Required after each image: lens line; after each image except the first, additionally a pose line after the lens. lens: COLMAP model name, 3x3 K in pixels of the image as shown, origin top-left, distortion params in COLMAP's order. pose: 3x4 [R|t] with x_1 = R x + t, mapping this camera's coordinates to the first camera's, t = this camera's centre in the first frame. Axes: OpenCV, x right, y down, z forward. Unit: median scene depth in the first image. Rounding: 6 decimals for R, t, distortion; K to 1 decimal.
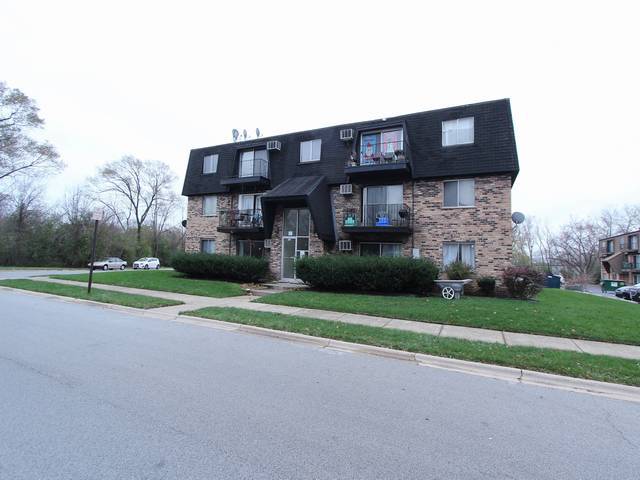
lens RADIAL K [[320.8, 0, 318.7], [0, 320.8, 227.5], [0, 0, 1]] dist [-0.001825, -0.000257]
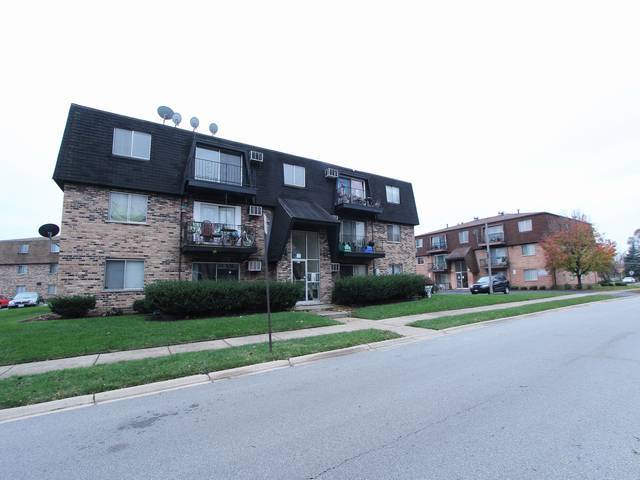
lens RADIAL K [[316.5, 0, 320.0], [0, 316.5, 240.0], [0, 0, 1]] dist [-0.012157, -0.000655]
pose [[0.483200, 0.061633, 0.873338, -0.952282], [-0.043126, 0.997984, -0.046569, 0.012472], [-0.874447, -0.015161, 0.484884, 0.483391]]
